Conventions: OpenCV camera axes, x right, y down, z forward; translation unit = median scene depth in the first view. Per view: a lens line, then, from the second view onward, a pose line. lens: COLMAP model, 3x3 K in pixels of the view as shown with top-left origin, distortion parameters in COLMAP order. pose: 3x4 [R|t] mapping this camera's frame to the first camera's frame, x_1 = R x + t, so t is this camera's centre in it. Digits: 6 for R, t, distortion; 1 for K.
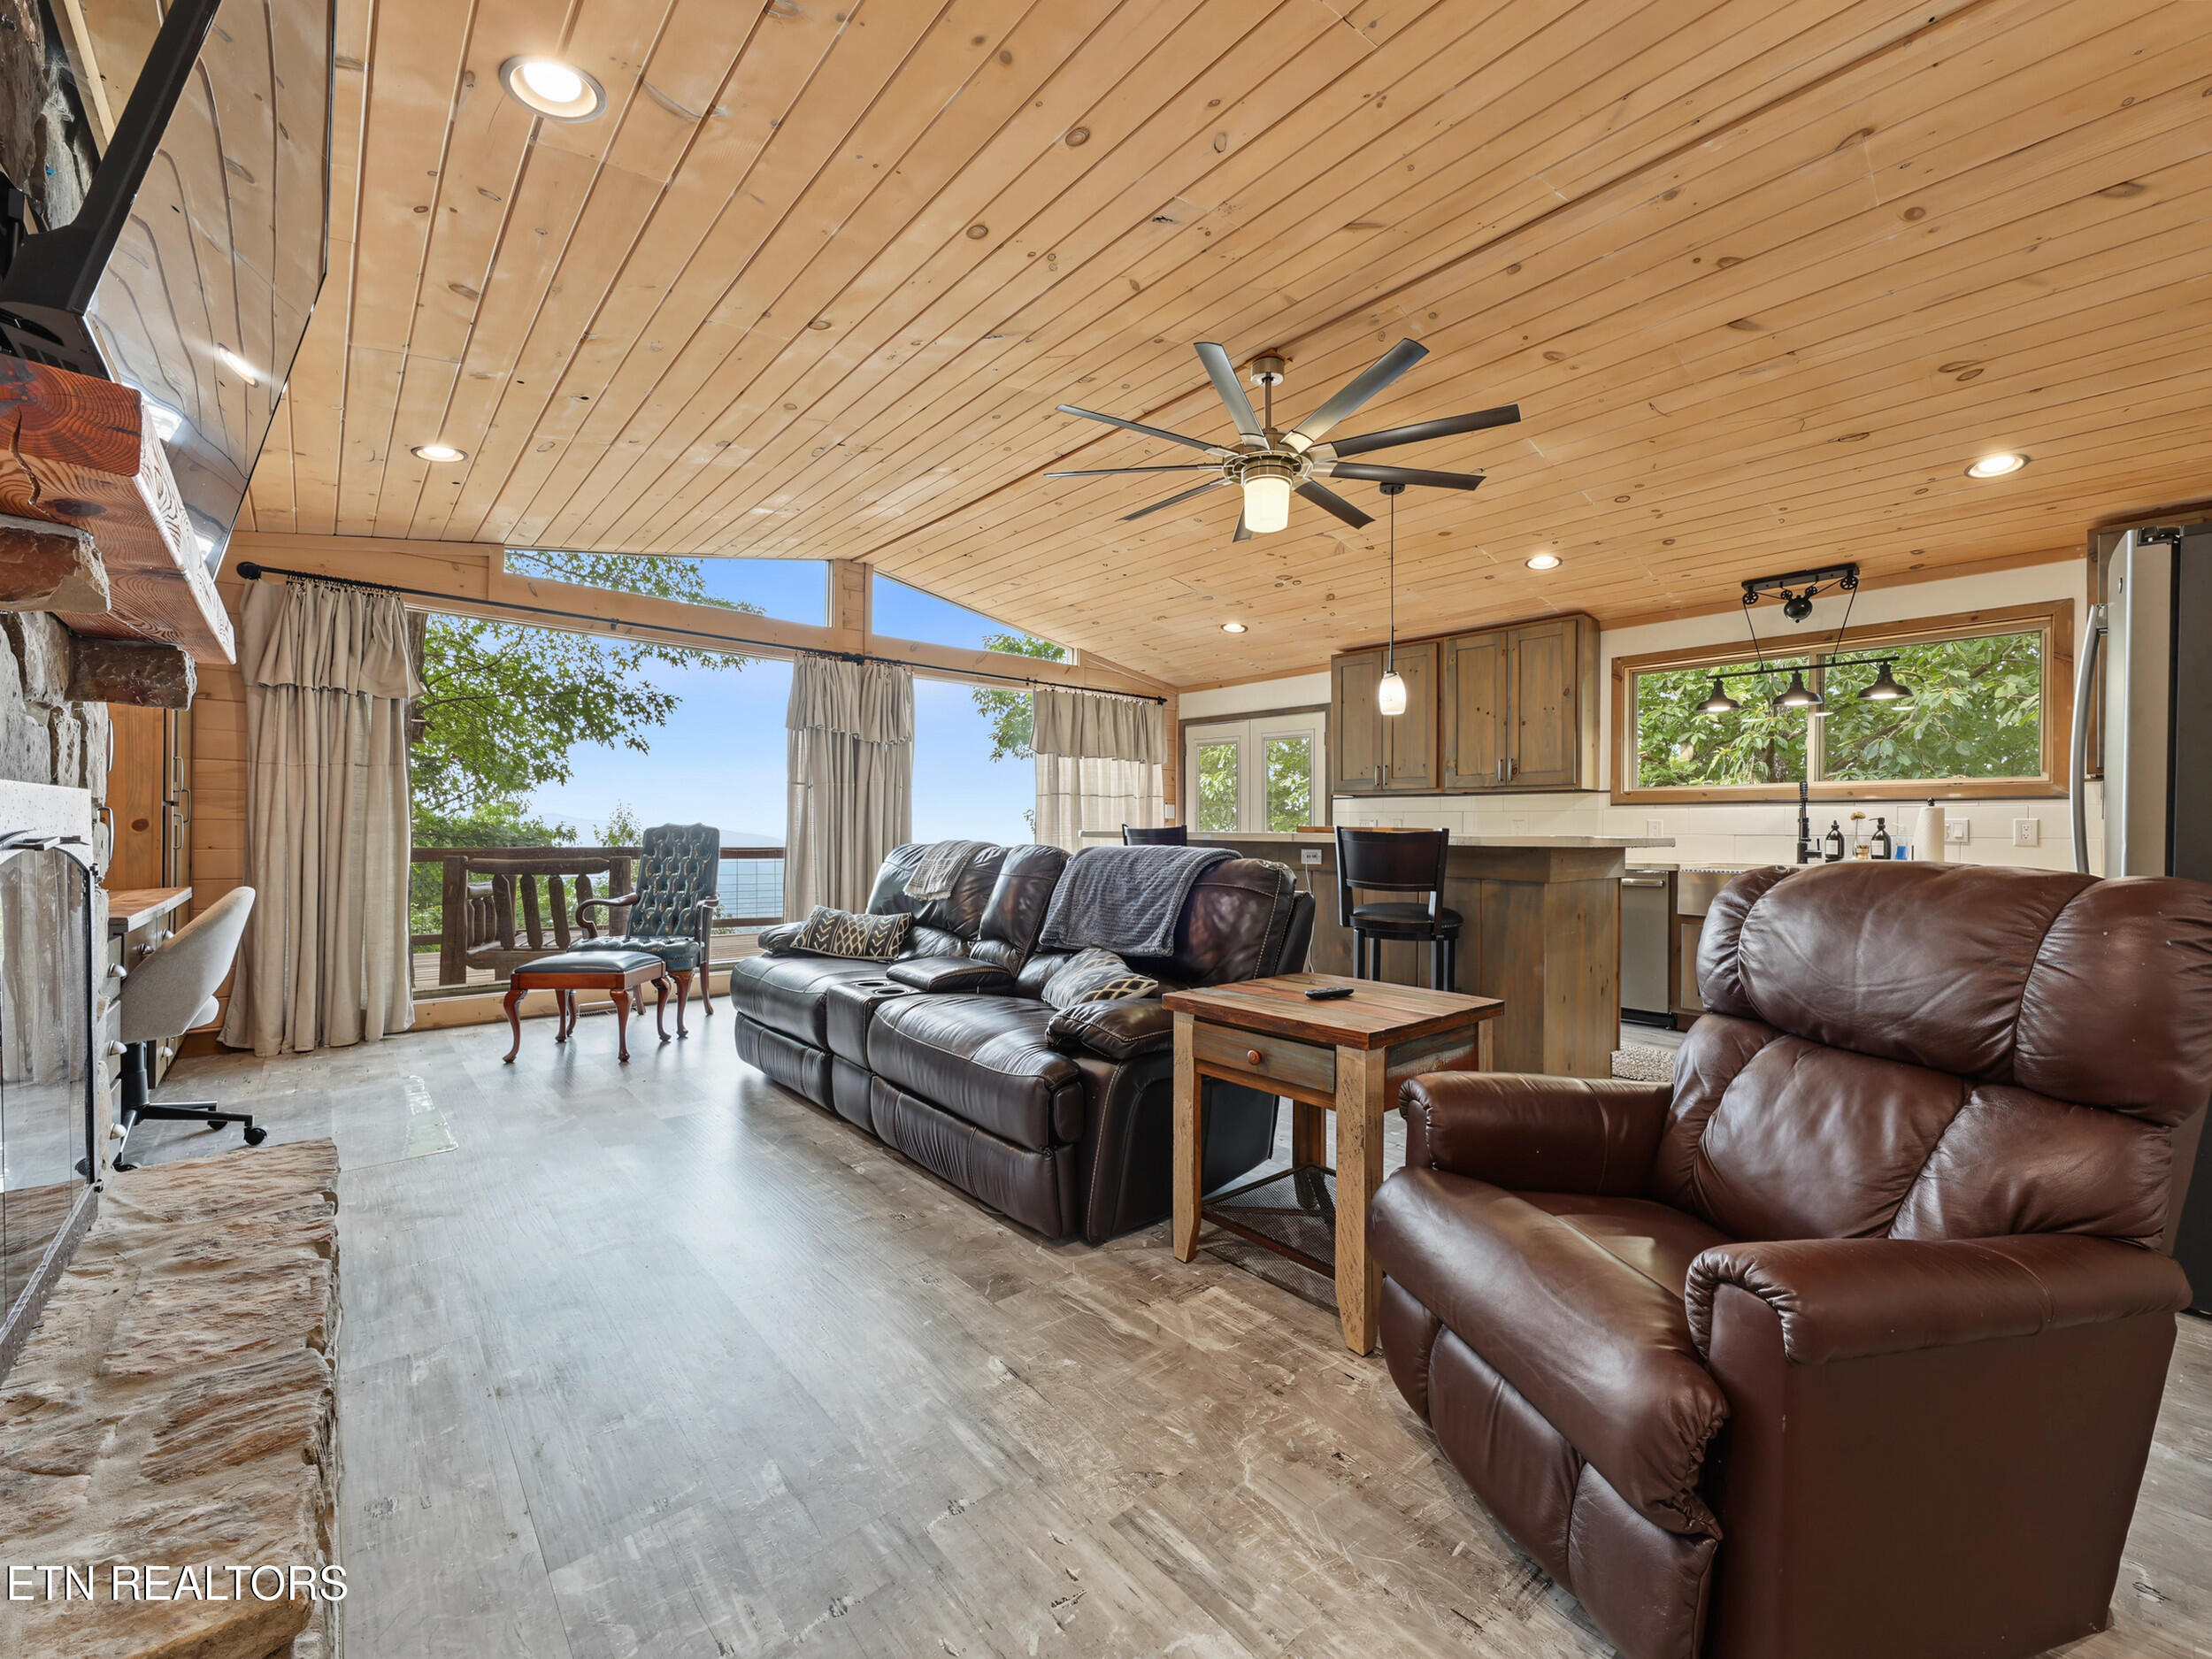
lens RADIAL K [[870.7, 0, 1093.4], [0, 870.7, 829.3], [0, 0, 1]] dist [-0.001194, -0.000310]
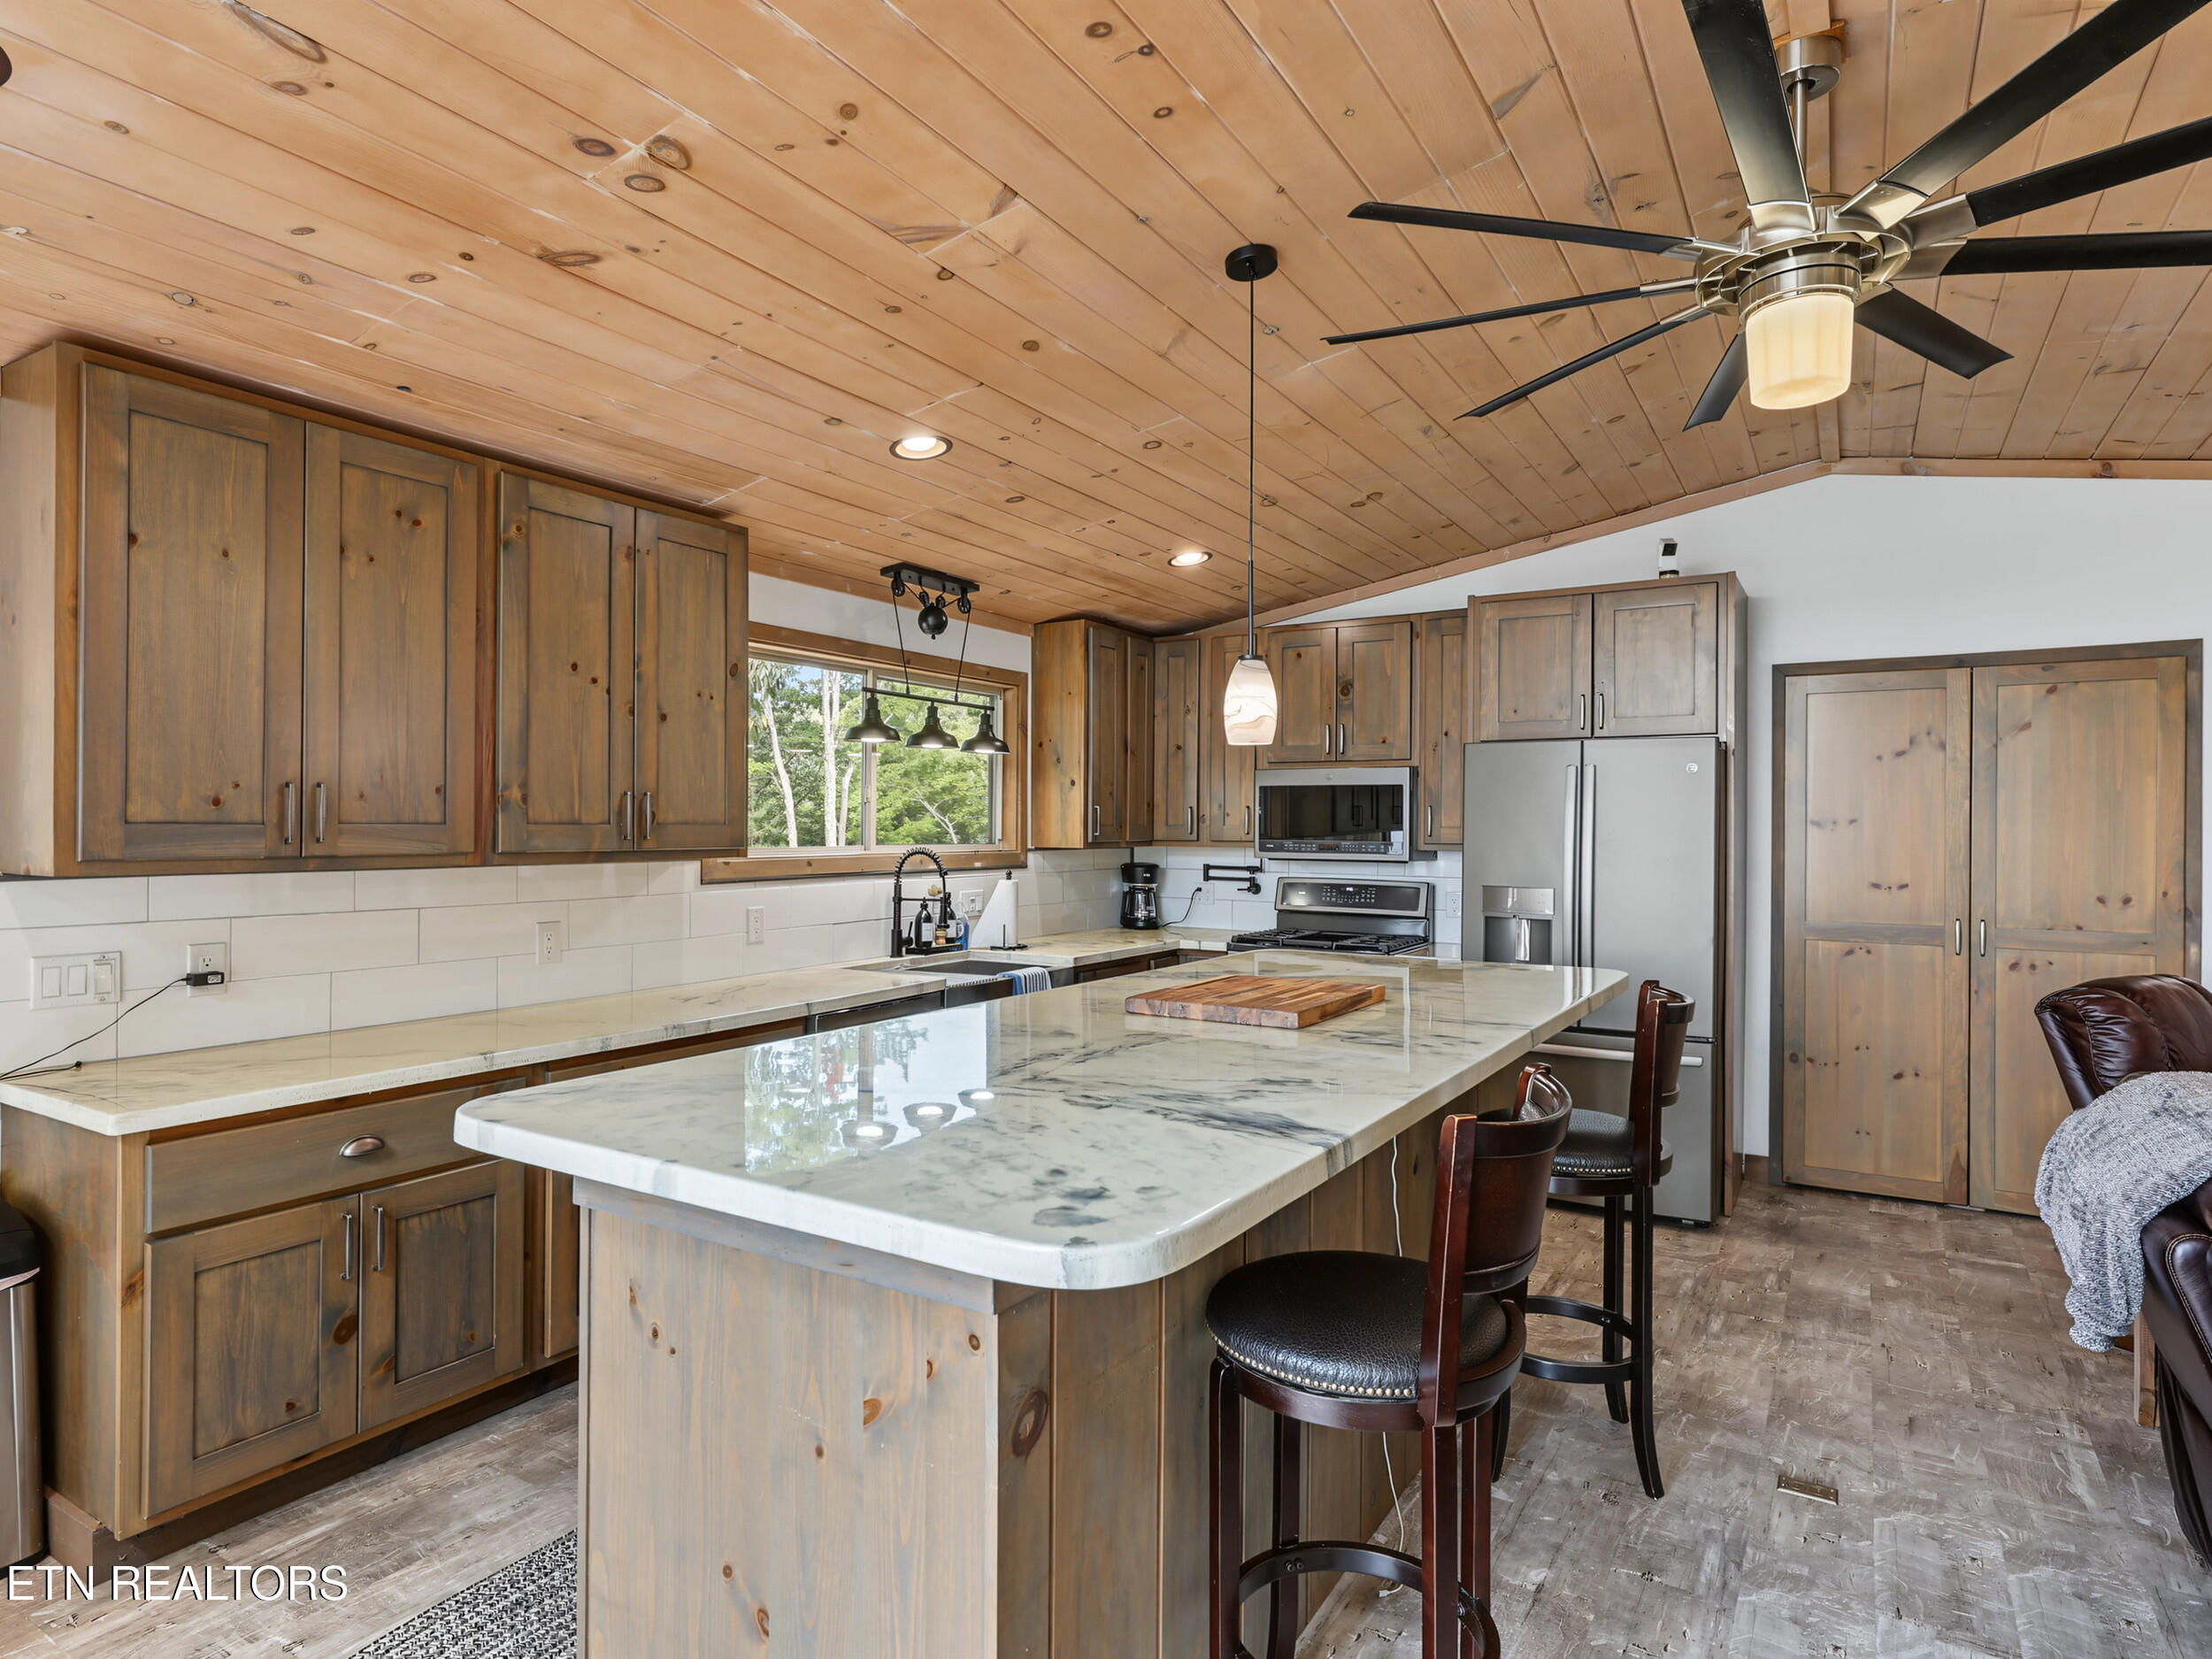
lens RADIAL K [[1207.0, 0, 1103.4], [0, 1207.0, 831.4], [0, 0, 1]] dist [-0.000078, -0.000120]
pose [[-0.277702, -0.015316, 0.960545, -0.239863], [-0.008662, 0.999872, 0.013438, -0.084481], [-0.960628, -0.004588, -0.277799, 1.134694]]
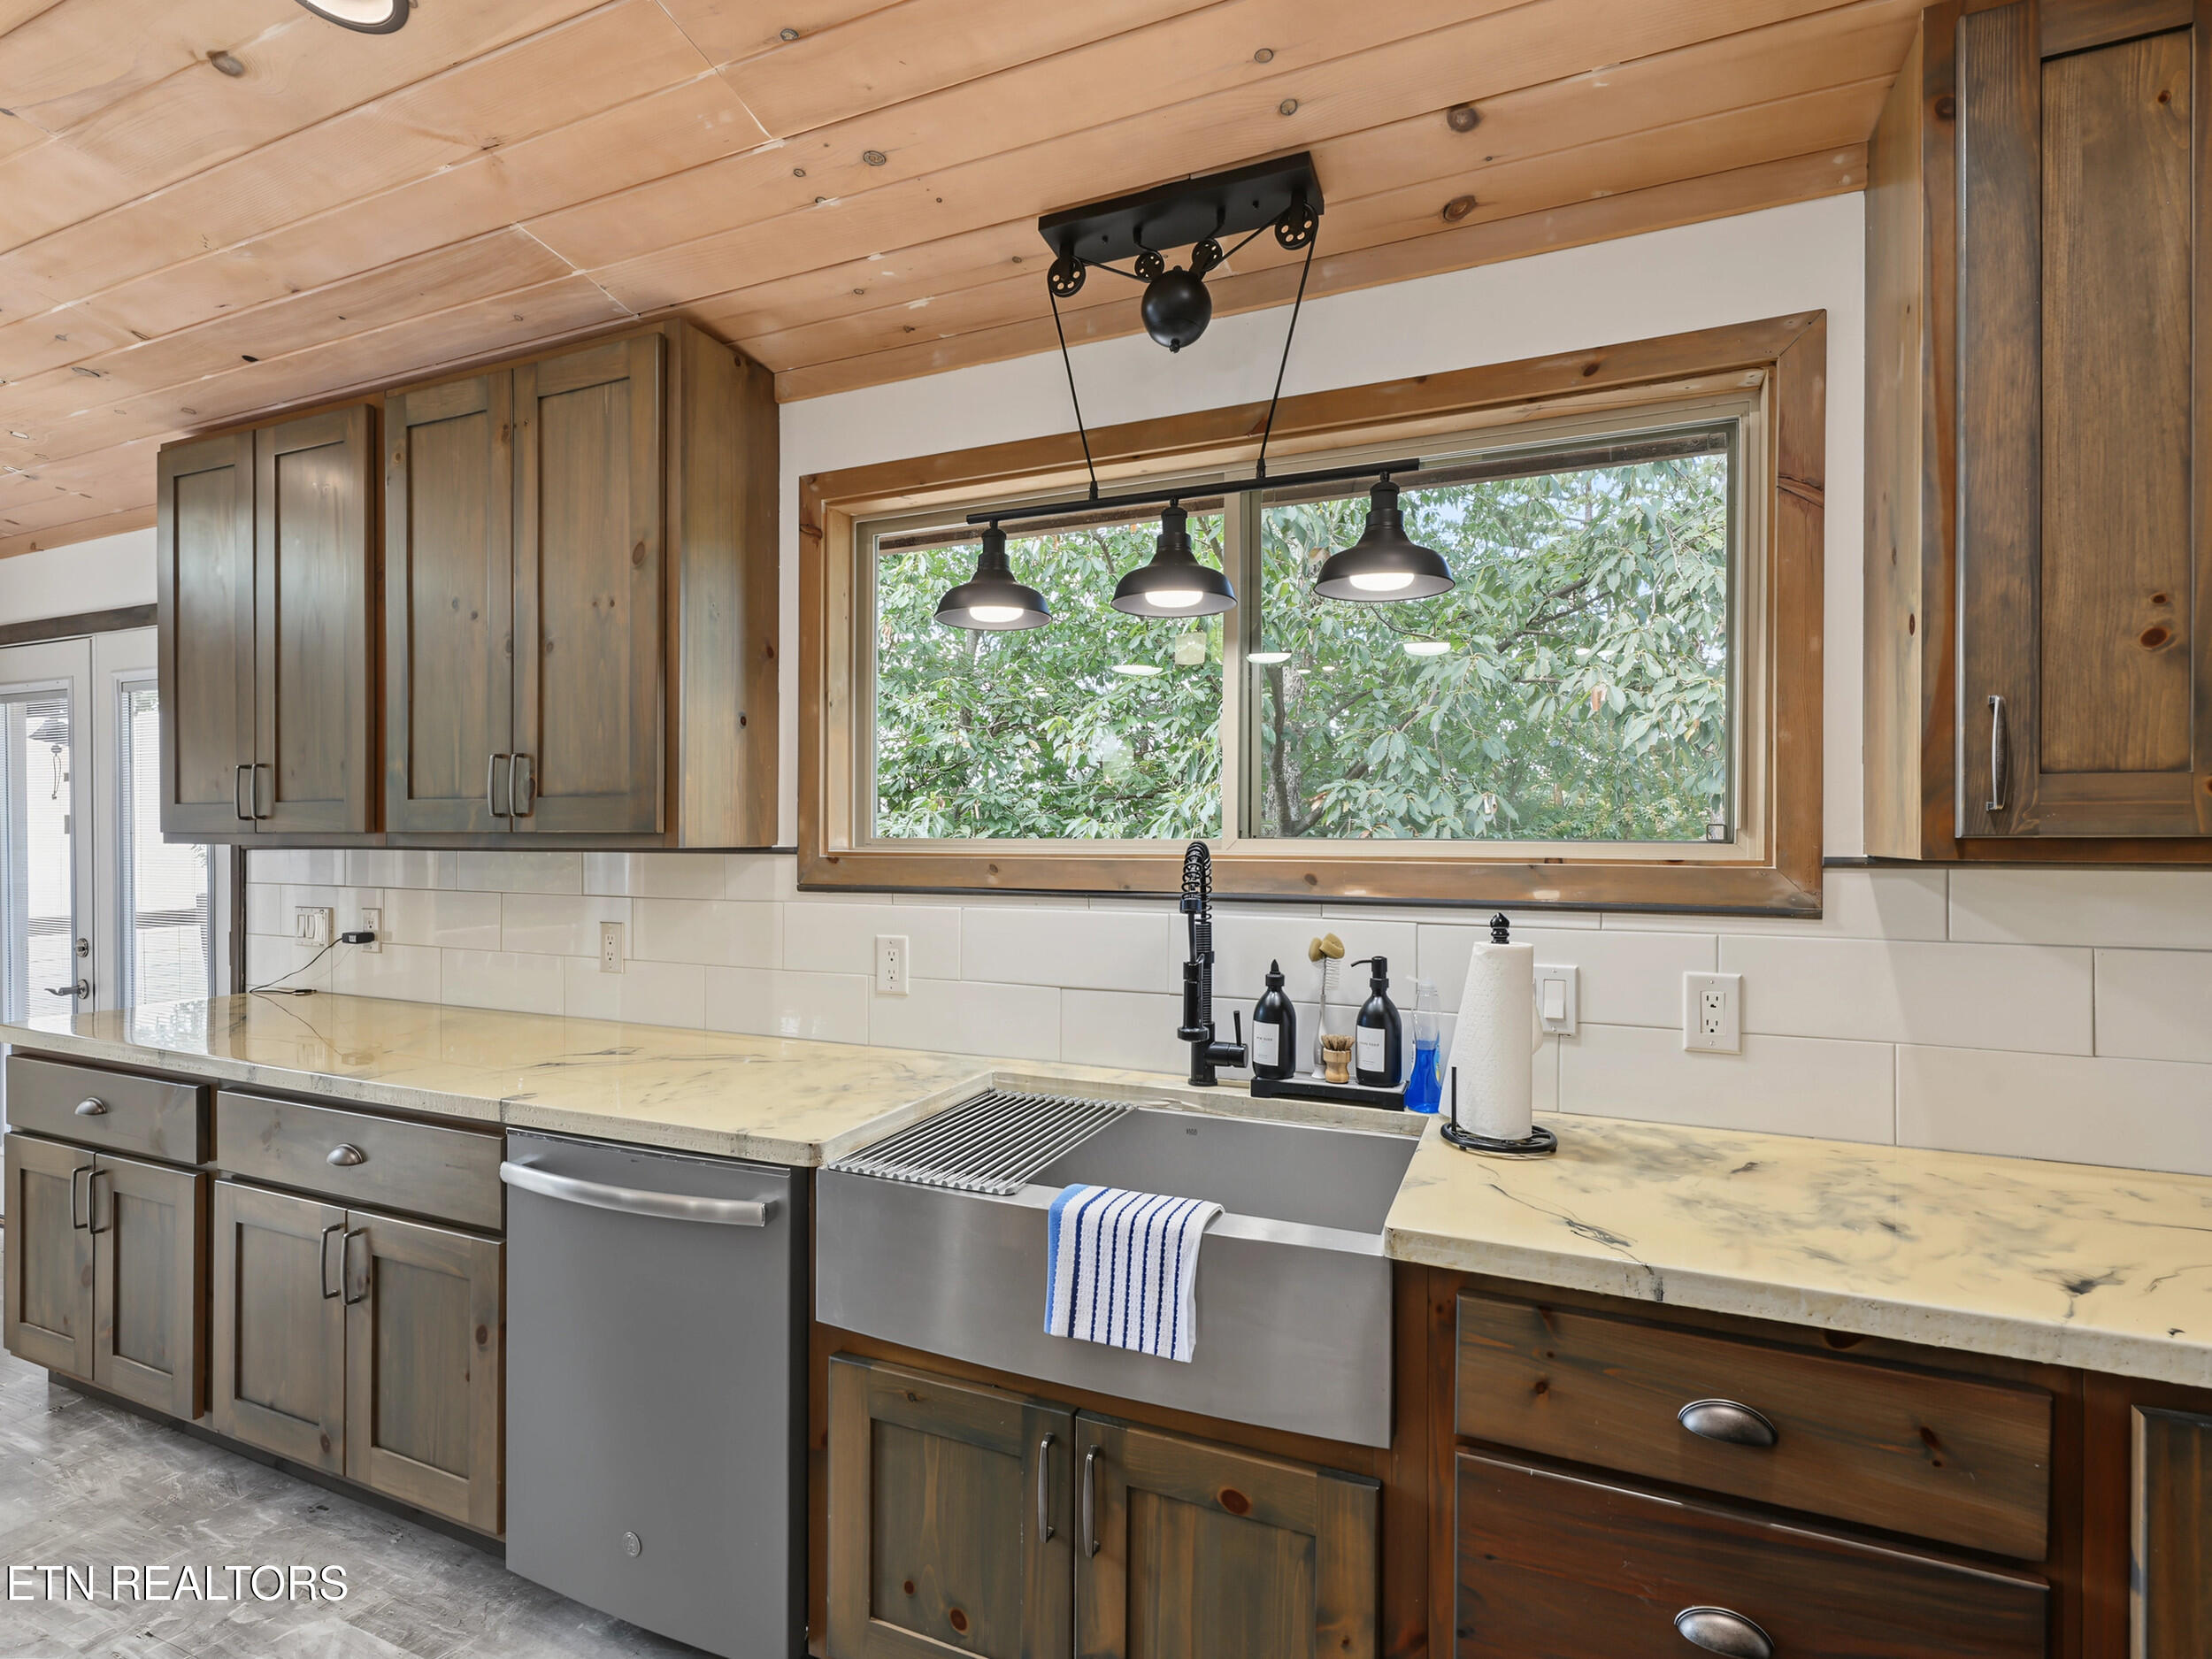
lens RADIAL K [[1044.3, 0, 1100.5], [0, 1044.3, 823.0], [0, 0, 1]] dist [-0.020391, -0.000960]
pose [[0.897244, -0.007428, 0.441472, 0.604570], [0.007419, 0.999971, 0.001746, -0.063517], [-0.441472, 0.001709, 0.897273, 0.656717]]
